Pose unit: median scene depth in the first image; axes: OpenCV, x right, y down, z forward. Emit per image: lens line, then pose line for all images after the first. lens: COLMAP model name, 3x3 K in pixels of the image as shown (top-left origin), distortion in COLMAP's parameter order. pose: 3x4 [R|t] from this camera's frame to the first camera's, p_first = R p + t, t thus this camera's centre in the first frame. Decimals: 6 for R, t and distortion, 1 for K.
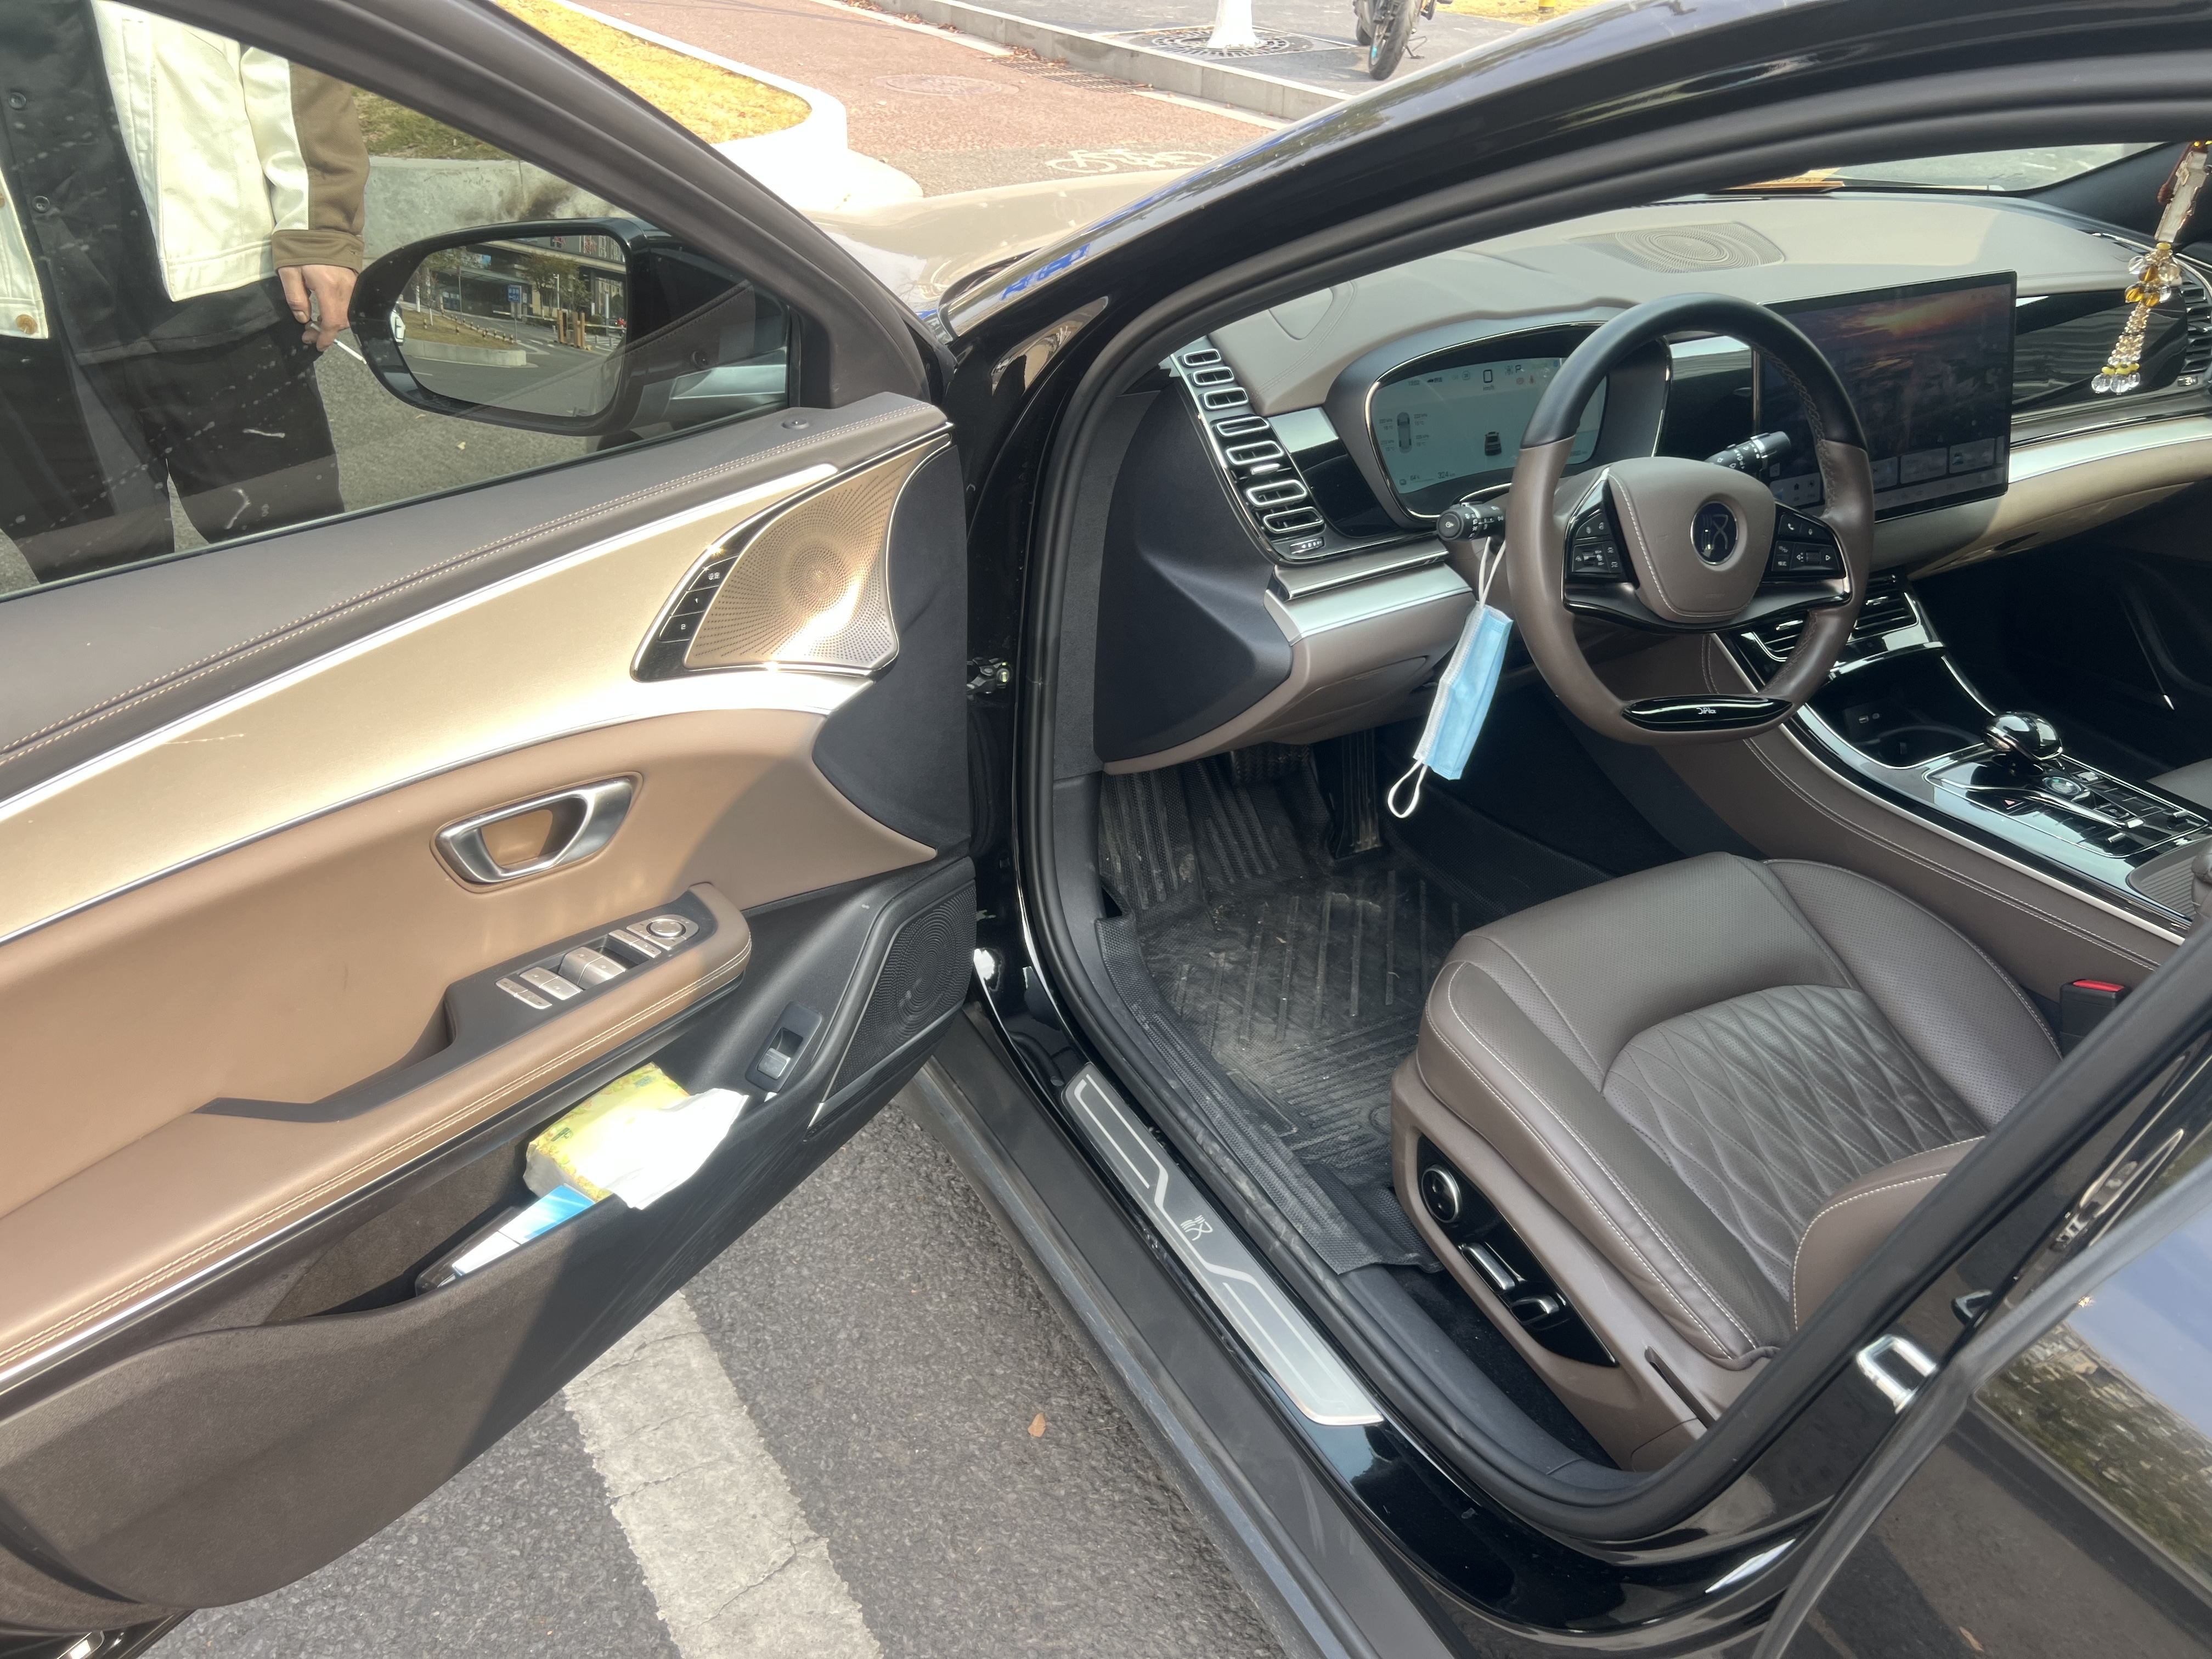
lens RADIAL K [[1671.9, 0, 1106.0], [0, 1671.9, 829.5], [0, 0, 1]] dist [0.001122, 0.000397]
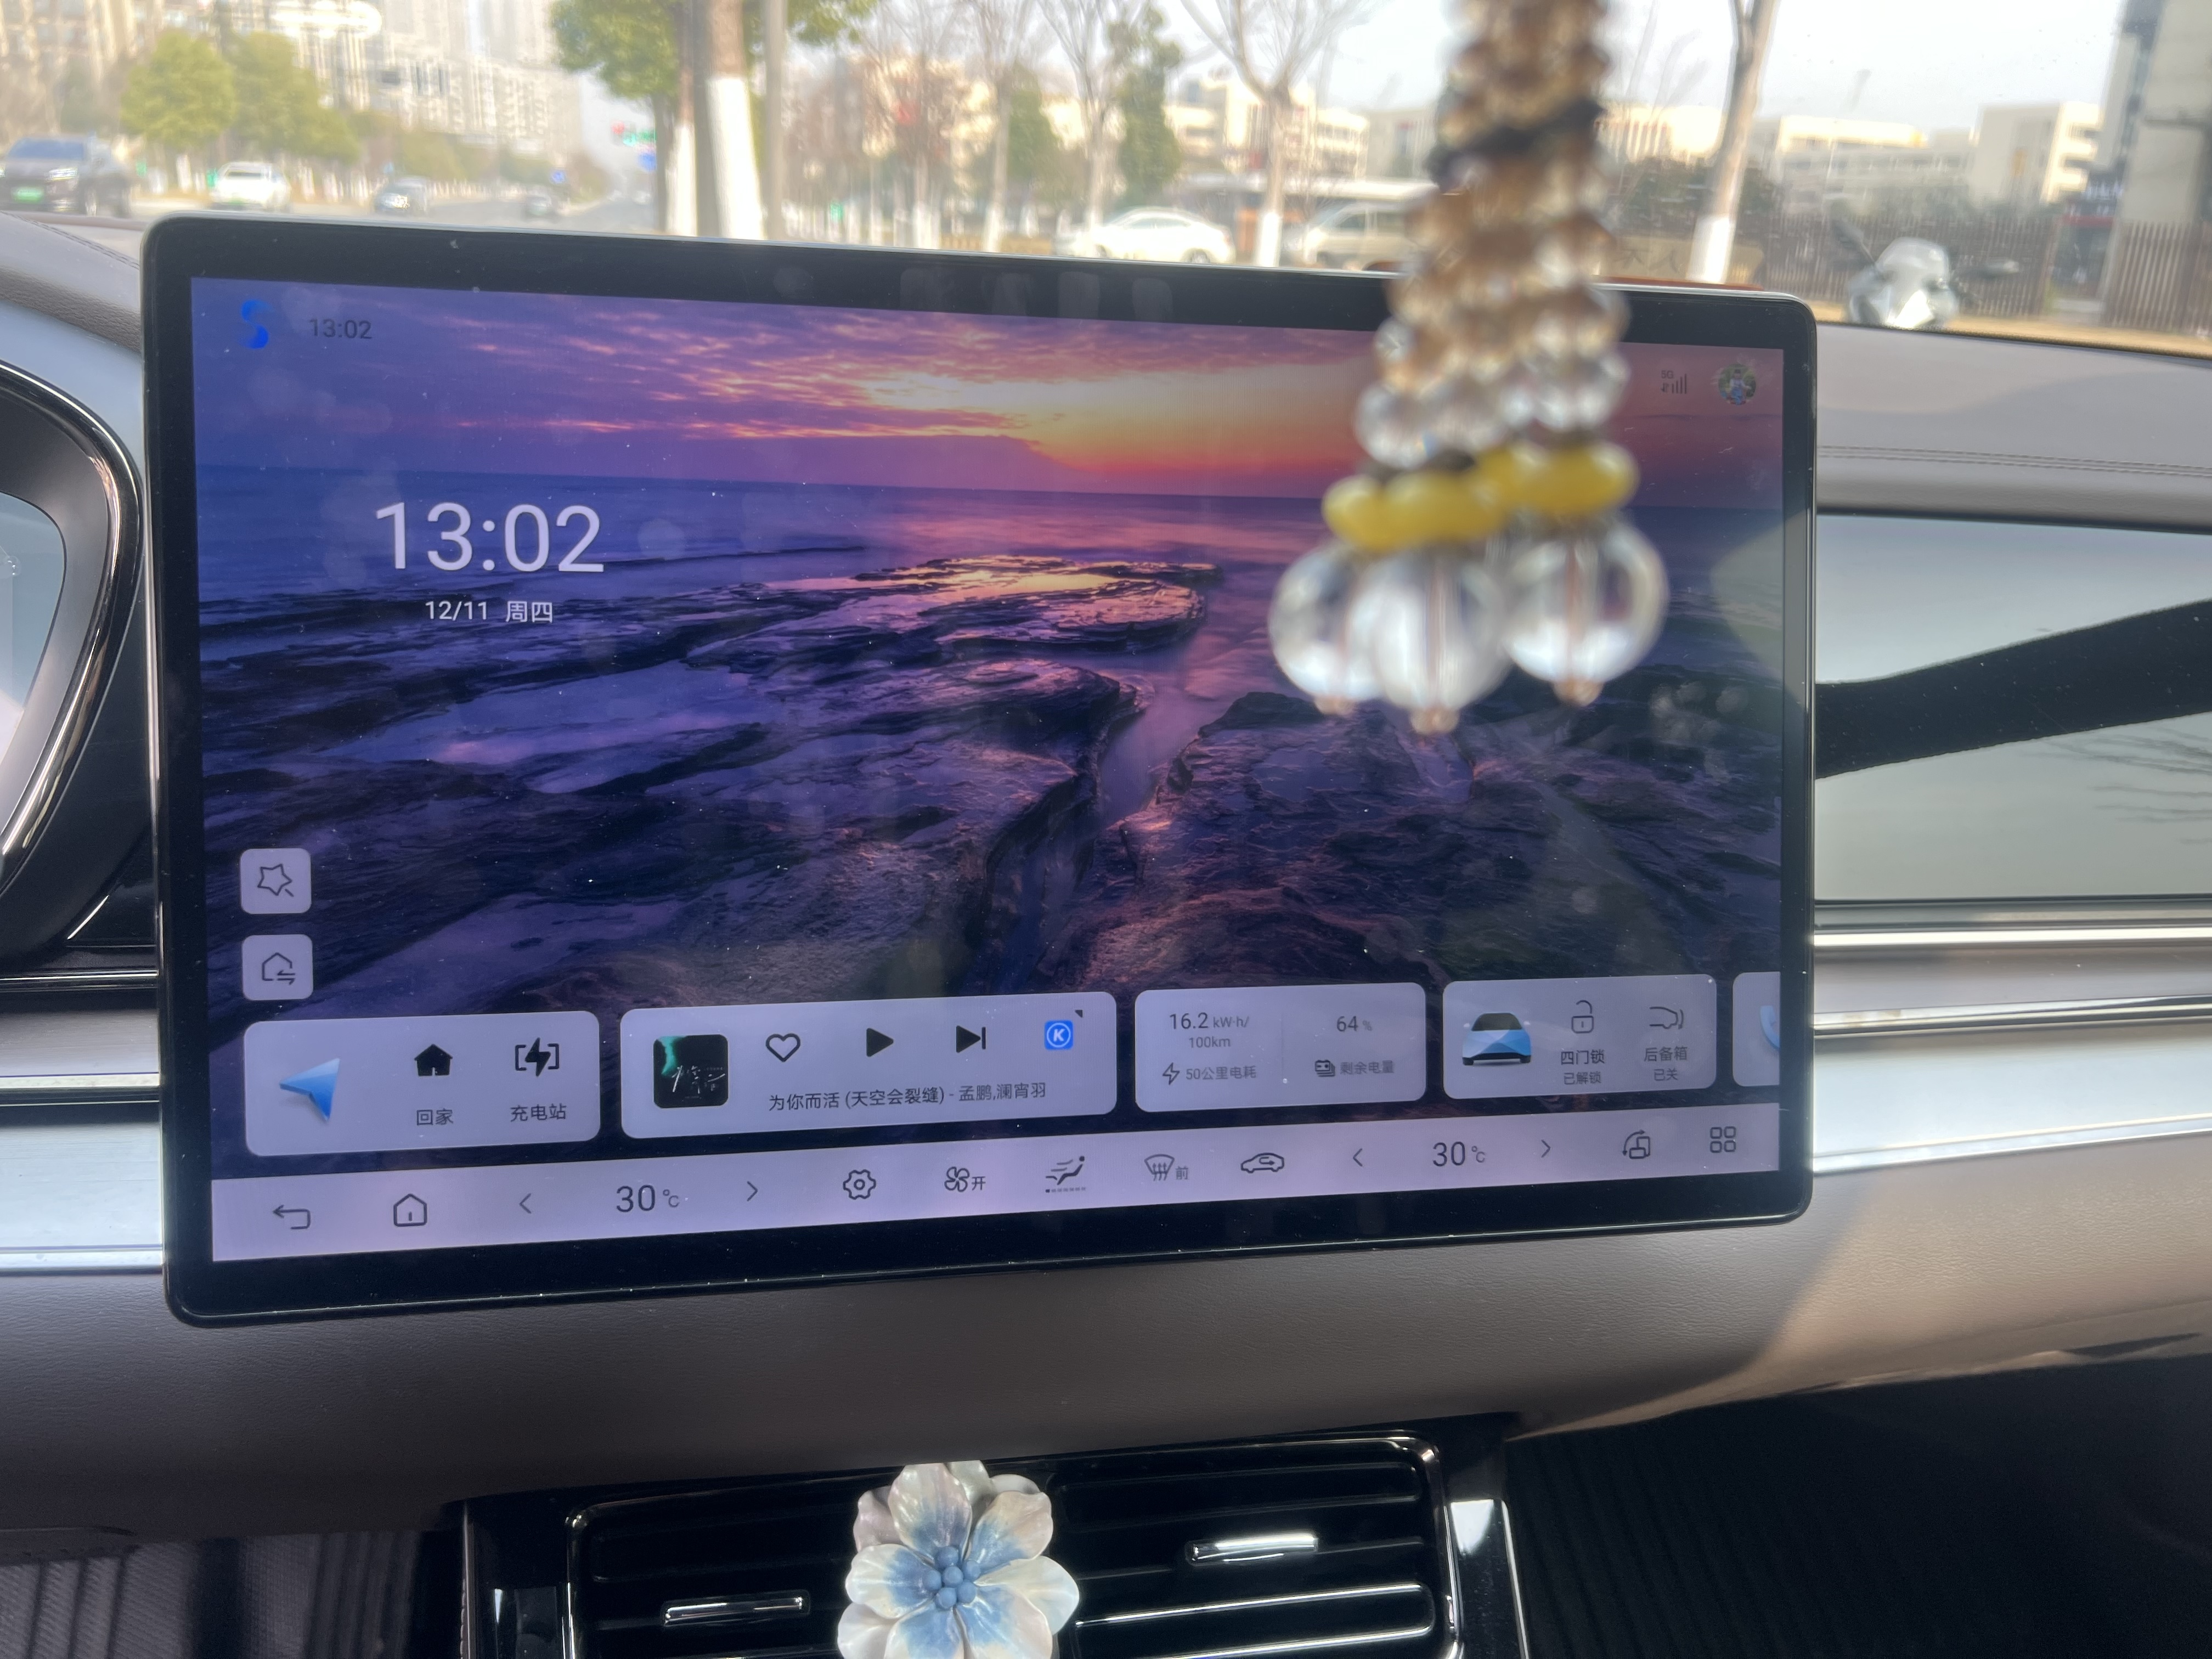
lens RADIAL K [[1671.9, 0, 1106.0], [0, 1671.9, 829.5], [0, 0, 1]] dist [0.001122, 0.000397]
pose [[0.937829, 0.127431, -0.322859, 0.541779], [-0.188552, 0.967994, -0.165636, -0.206226], [0.291418, 0.216214, 0.931840, 0.781115]]
